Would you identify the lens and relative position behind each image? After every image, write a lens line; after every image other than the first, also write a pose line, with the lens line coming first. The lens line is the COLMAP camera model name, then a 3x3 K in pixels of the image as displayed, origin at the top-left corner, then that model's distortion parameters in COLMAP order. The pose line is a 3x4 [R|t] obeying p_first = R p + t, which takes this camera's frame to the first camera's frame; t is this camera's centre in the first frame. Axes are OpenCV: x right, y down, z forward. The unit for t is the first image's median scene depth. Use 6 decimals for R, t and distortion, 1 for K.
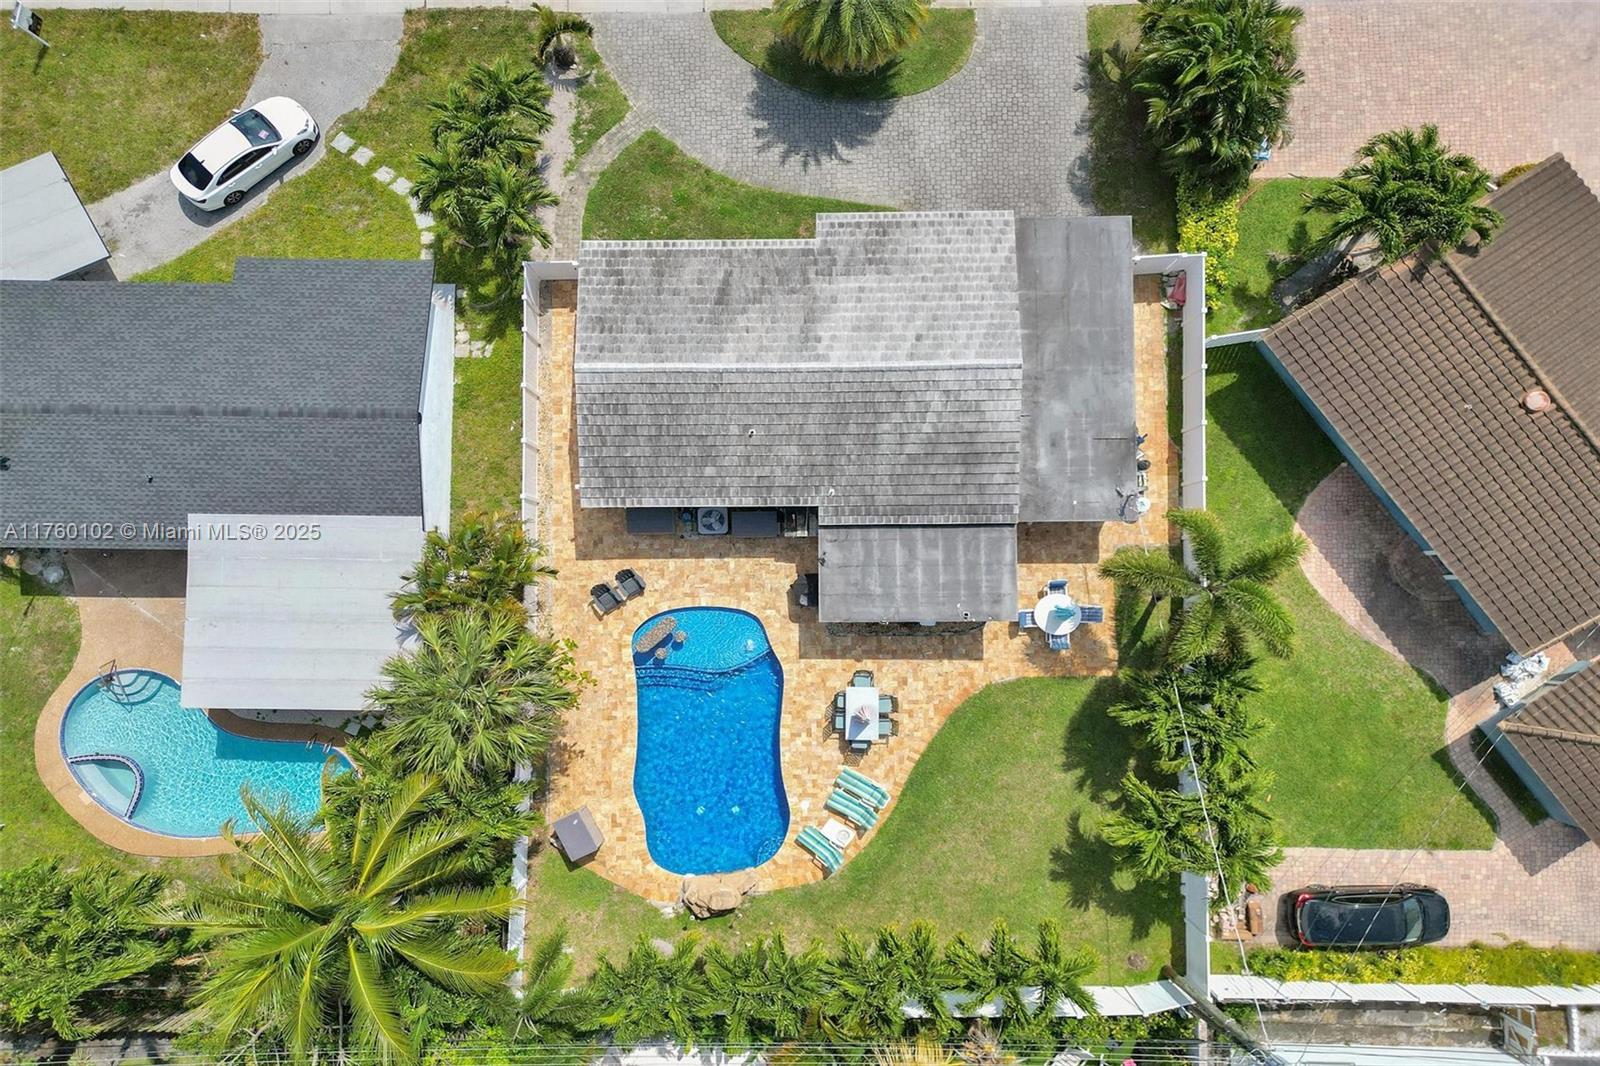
lens RADIAL K [[1021.6, 0, 805.6], [0, 1021.6, 510.3], [0, 0, 1]] dist [0.039417, -0.033069]
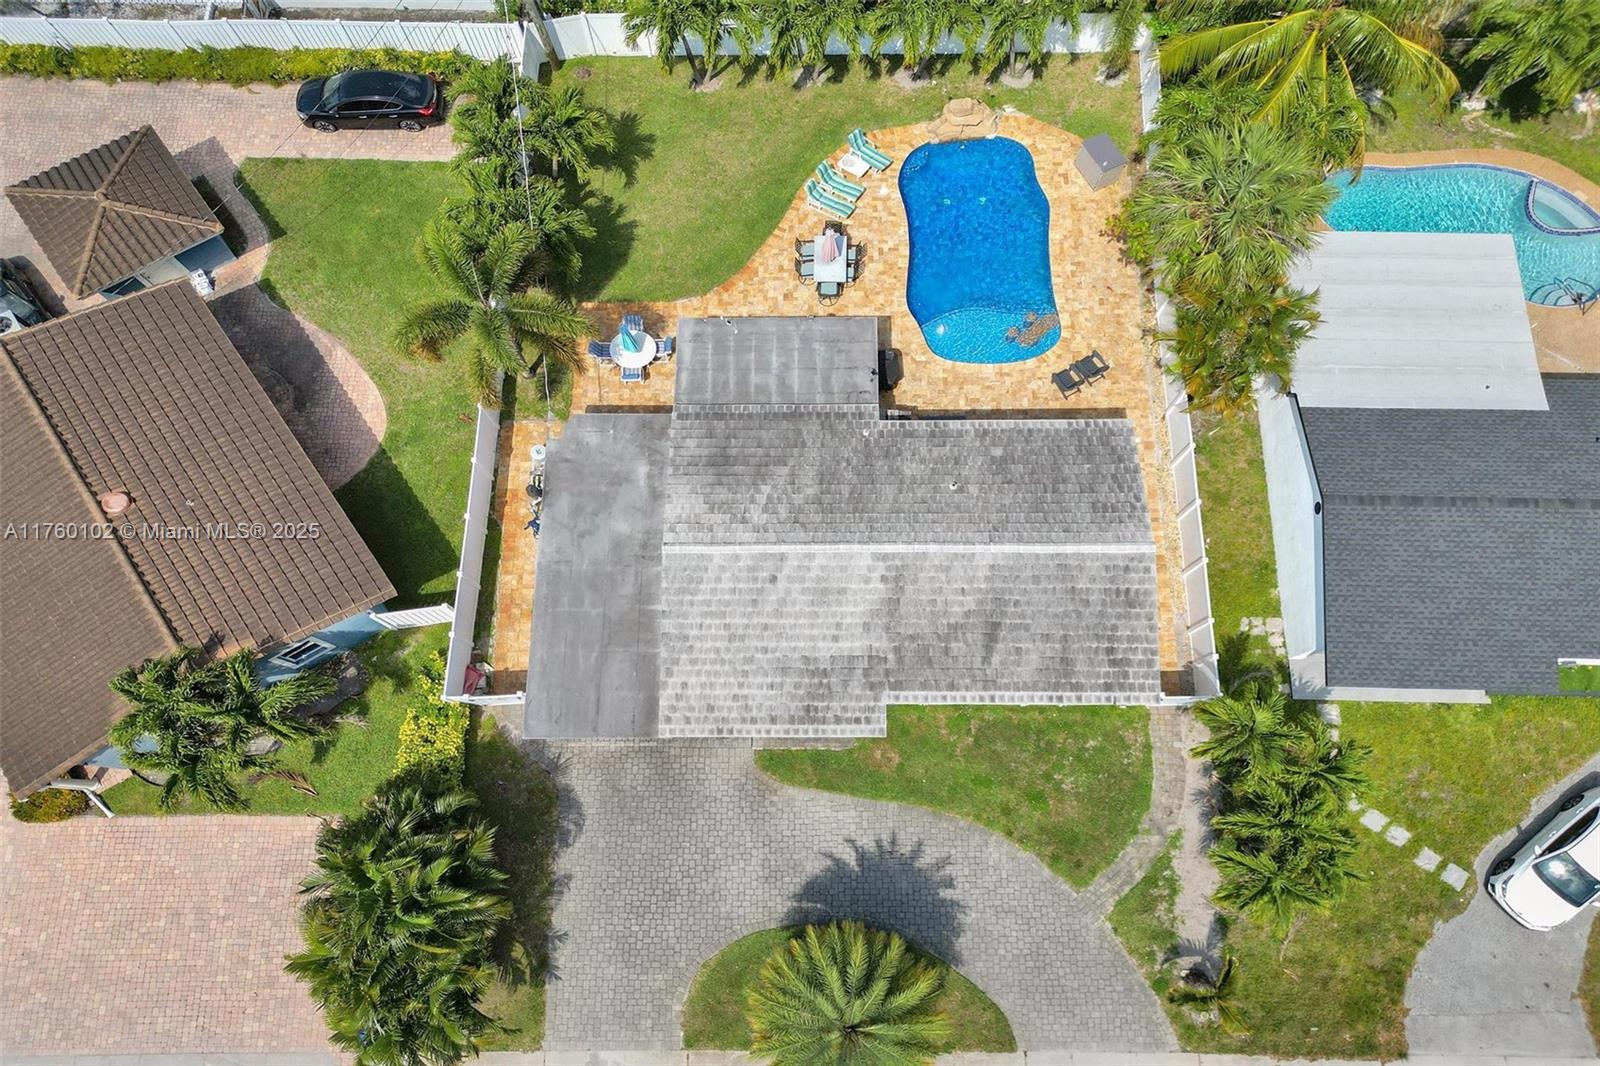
lens RADIAL K [[1021.6, 0, 793.0], [0, 1021.6, 553.9], [0, 0, 1]] dist [0.039417, -0.033069]
pose [[-0.999816, -0.005777, 0.018284, 0.071328], [0.011587, -0.941783, 0.336022, -0.418358], [0.015278, 0.336172, 0.941677, 0.132590]]
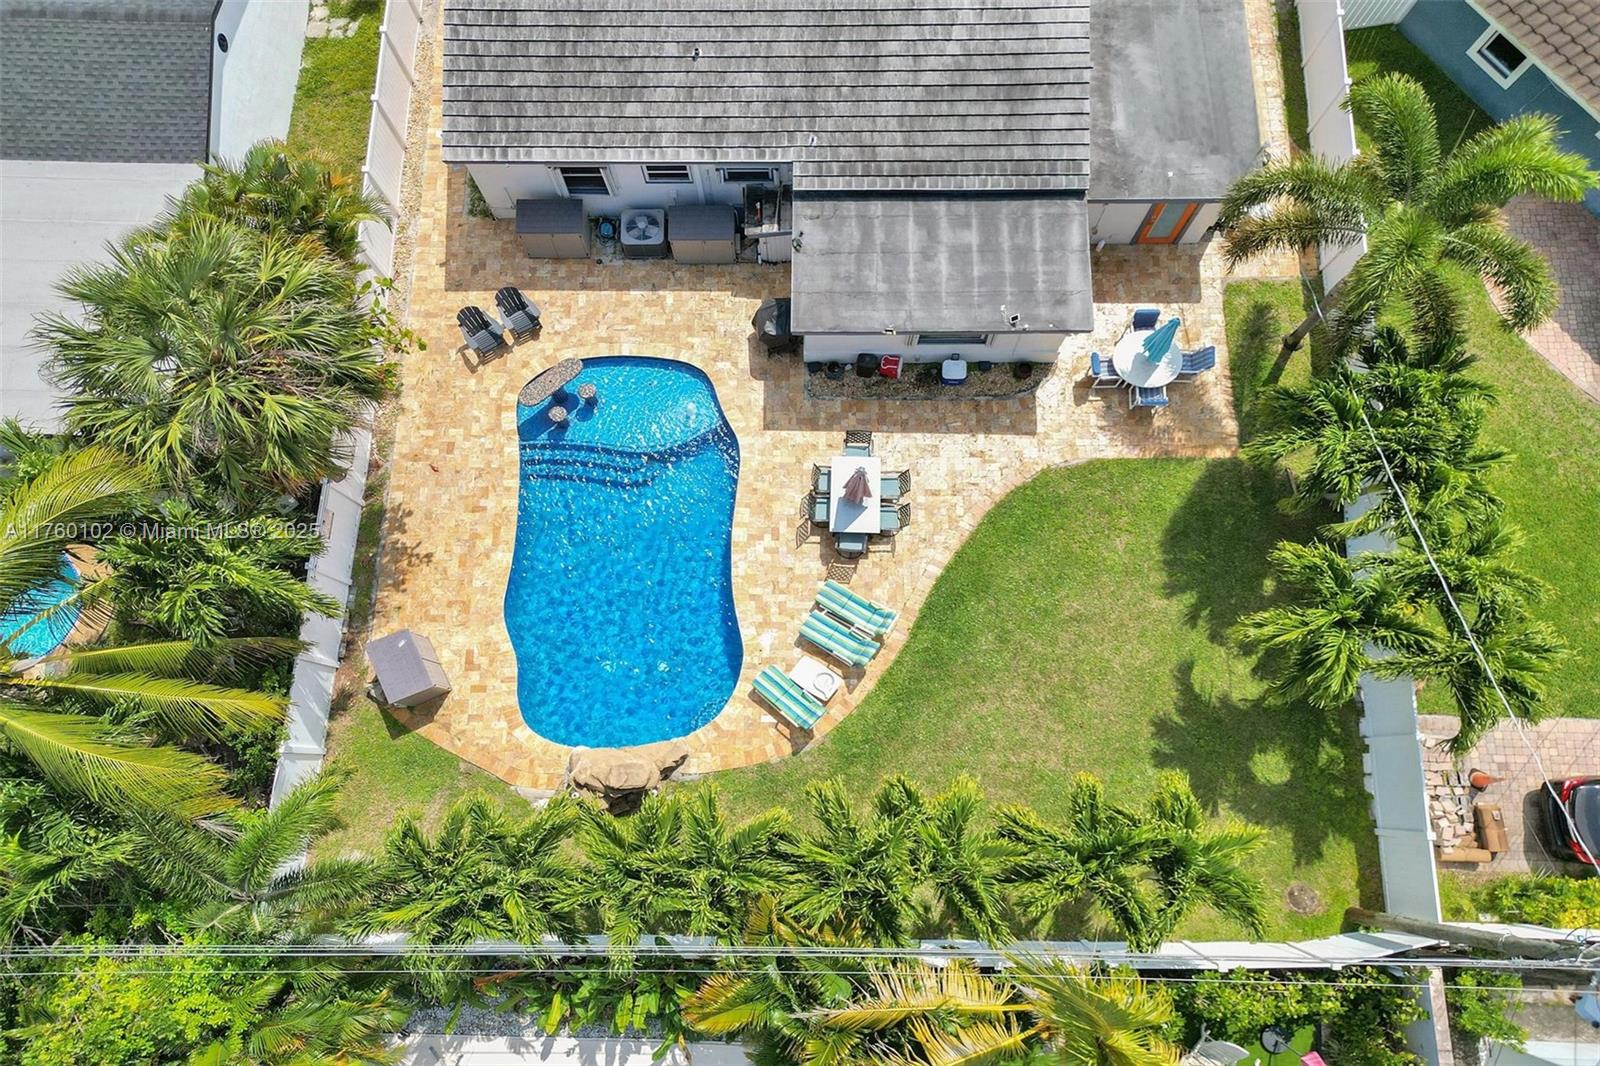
lens RADIAL K [[1021.6, 0, 805.4], [0, 1021.6, 509.1], [0, 0, 1]] dist [0.039417, -0.033069]
pose [[0.999870, 0.014004, -0.008047, 0.027989], [-0.015257, 0.982411, -0.186107, 0.326568], [0.005299, 0.186206, 0.982496, 0.352352]]
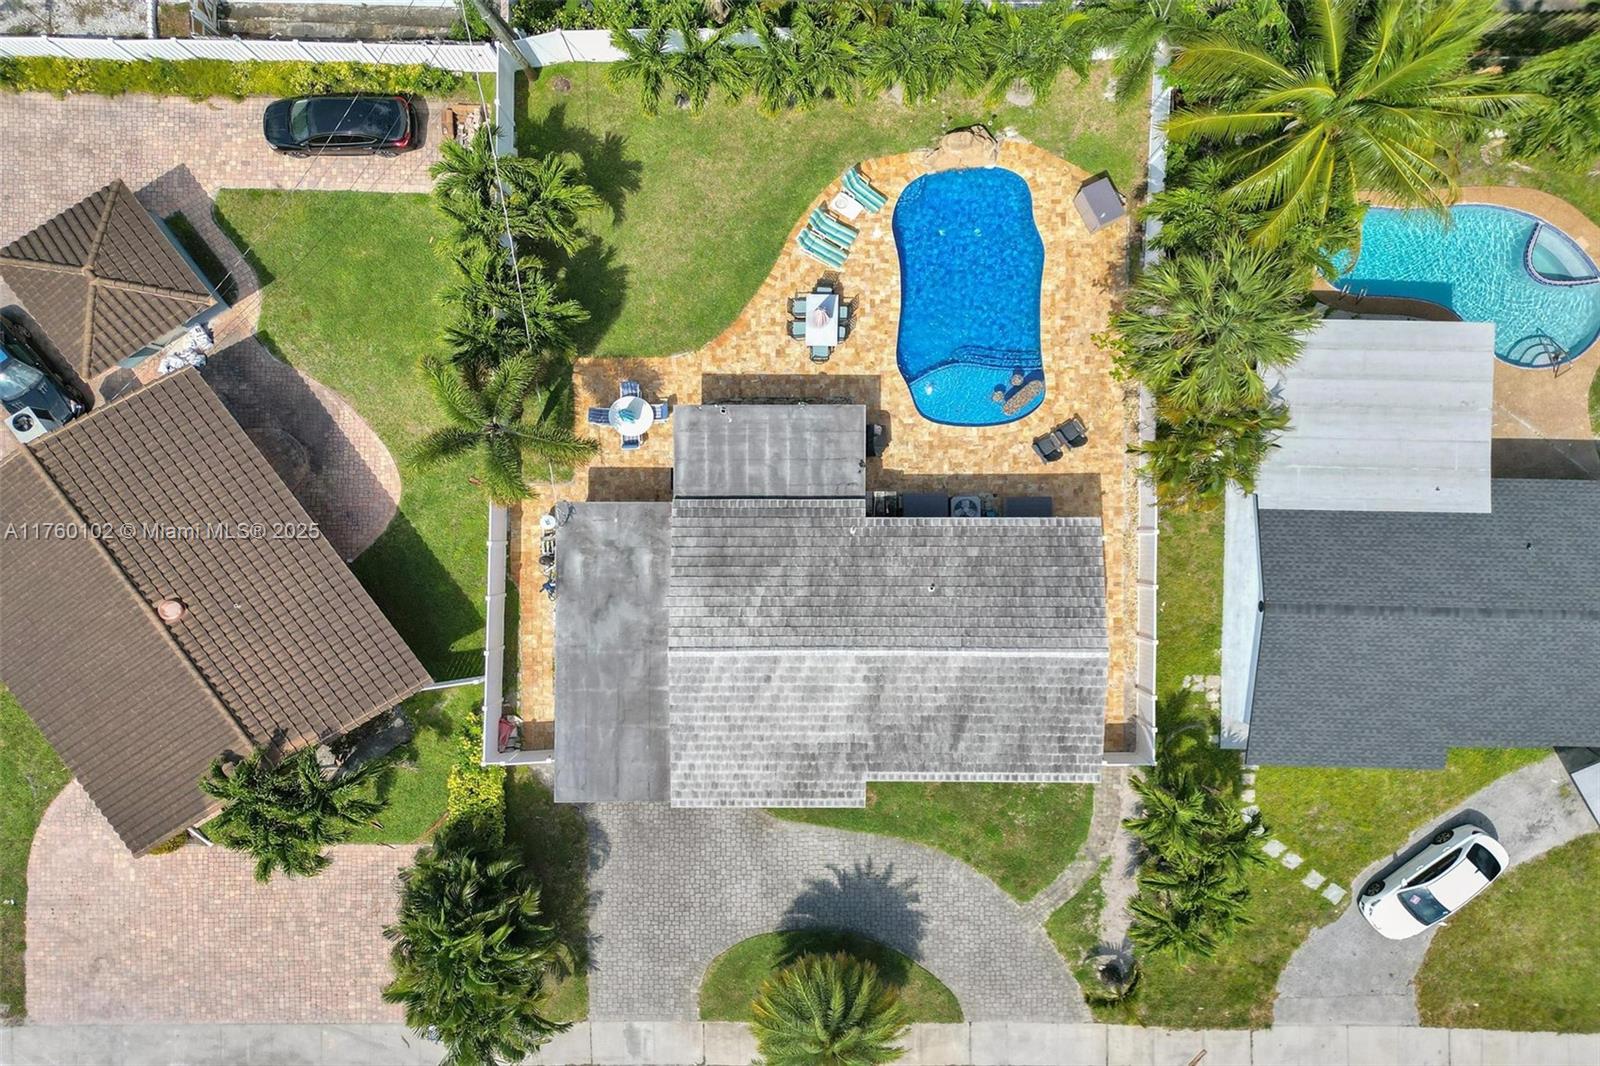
lens RADIAL K [[1021.6, 0, 791.9], [0, 1021.6, 563.7], [0, 0, 1]] dist [0.039417, -0.033069]
pose [[-0.999855, -0.008689, 0.014629, 0.067562], [0.009299, -0.999065, 0.042213, -0.089274], [0.014249, 0.042343, 0.999002, -0.020033]]
